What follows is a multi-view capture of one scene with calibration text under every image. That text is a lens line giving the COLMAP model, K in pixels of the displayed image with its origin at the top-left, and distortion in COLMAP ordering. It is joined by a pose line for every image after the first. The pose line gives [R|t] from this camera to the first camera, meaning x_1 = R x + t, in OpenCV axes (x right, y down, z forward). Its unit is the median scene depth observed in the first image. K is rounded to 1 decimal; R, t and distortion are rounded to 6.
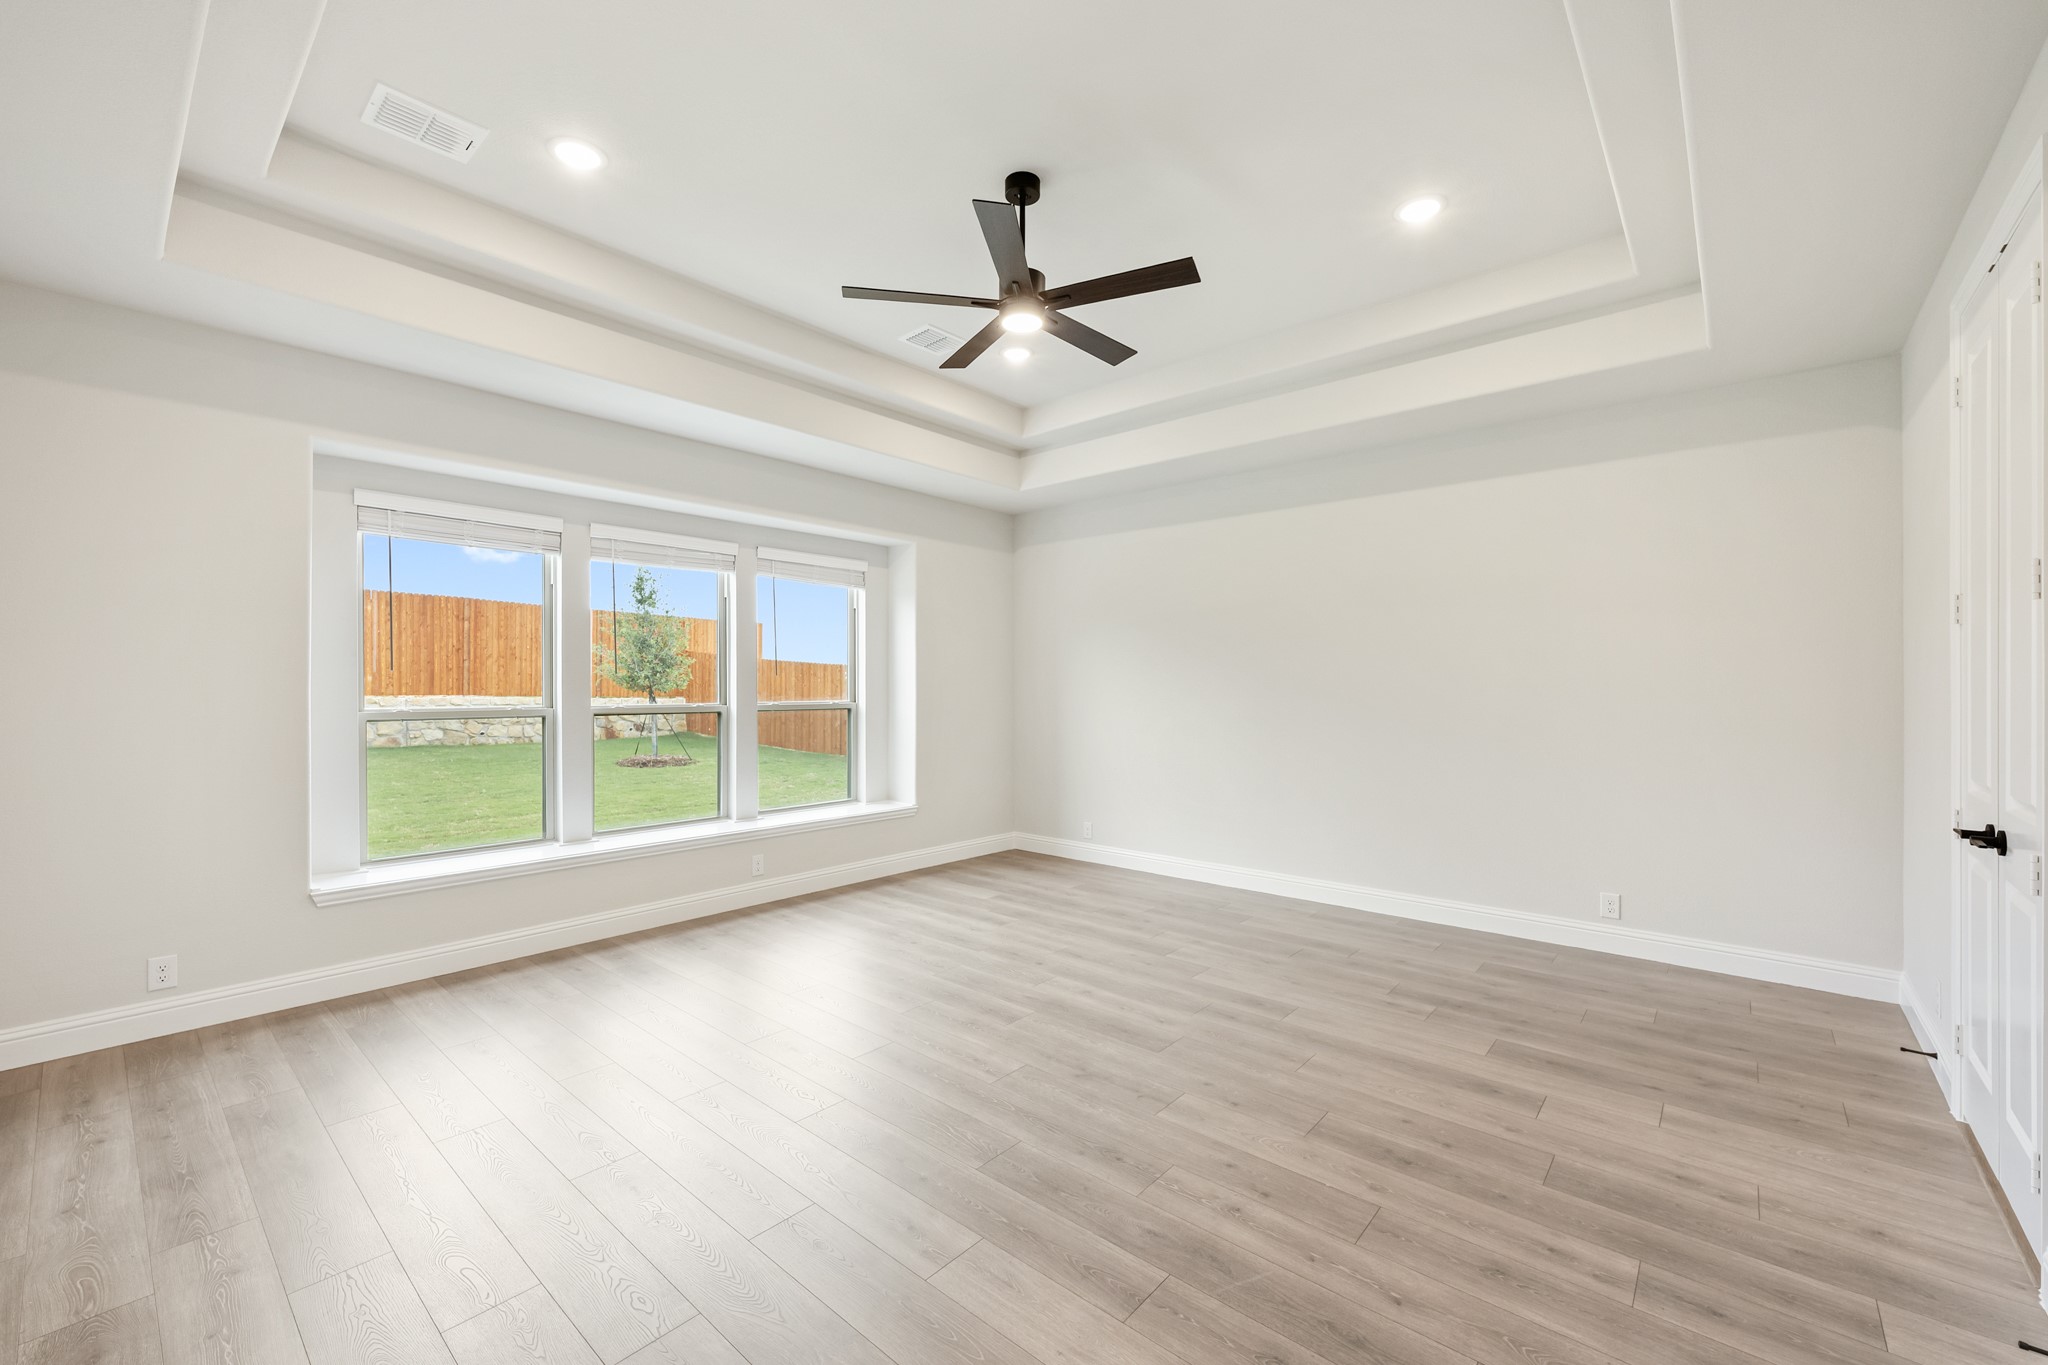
lens RADIAL K [[811.5, 0, 1025.4], [0, 811.5, 685.6], [0, 0, 1]] dist [-0.001333, -0.000494]
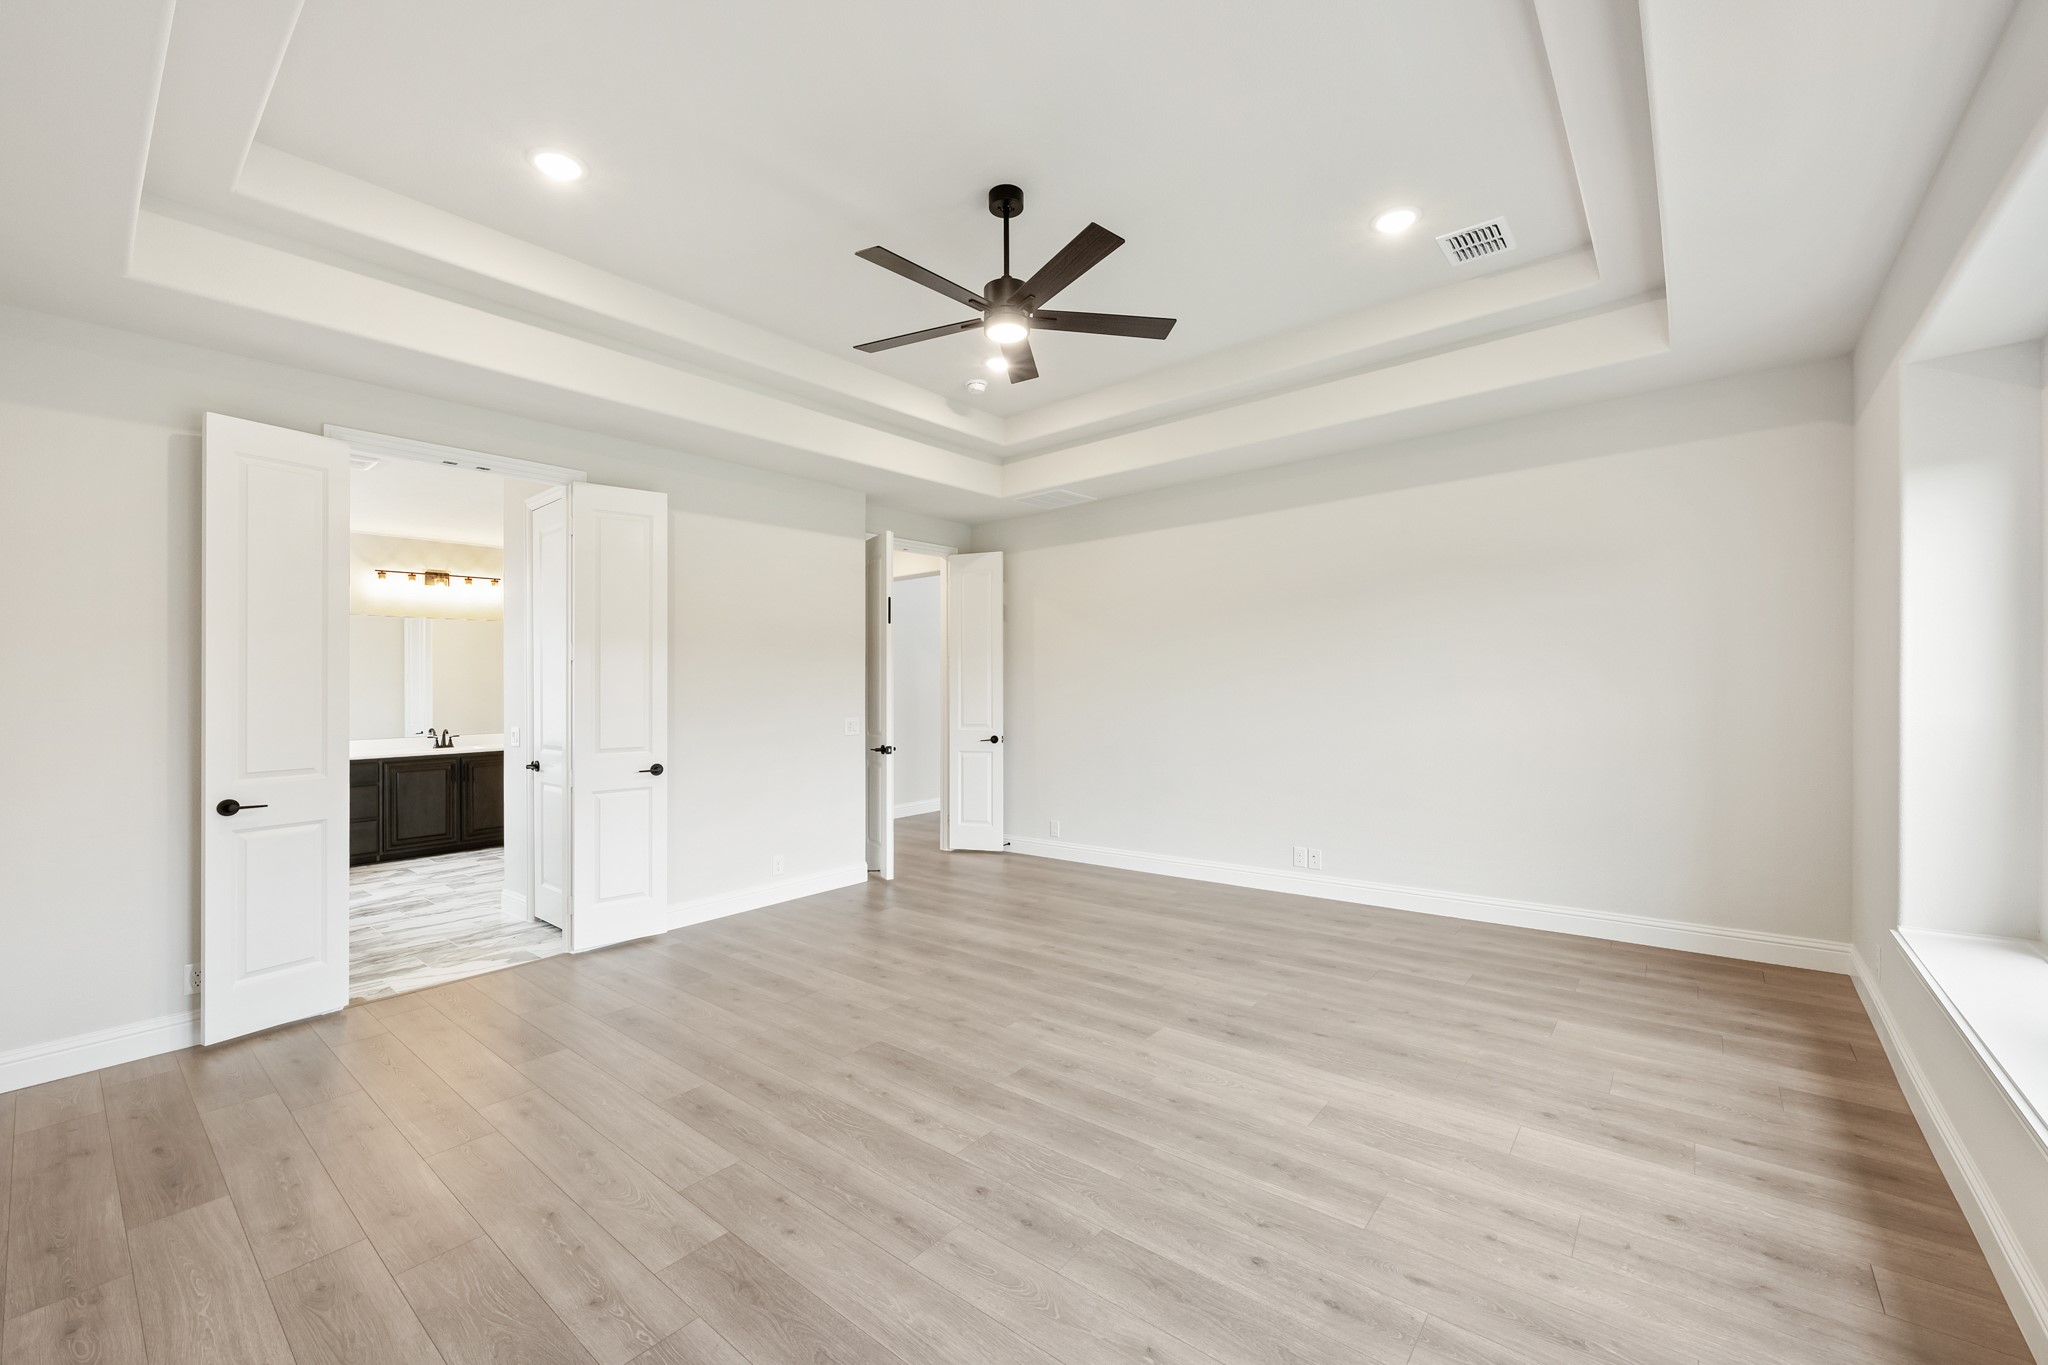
lens RADIAL K [[811.5, 0, 1029.0], [0, 811.5, 682.7], [0, 0, 1]] dist [-0.001333, -0.000494]
pose [[-0.999448, 0.017778, -0.028079, -0.007137], [0.017959, 0.999819, -0.006215, 0.001456], [0.027963, -0.006715, -0.999586, 1.925982]]
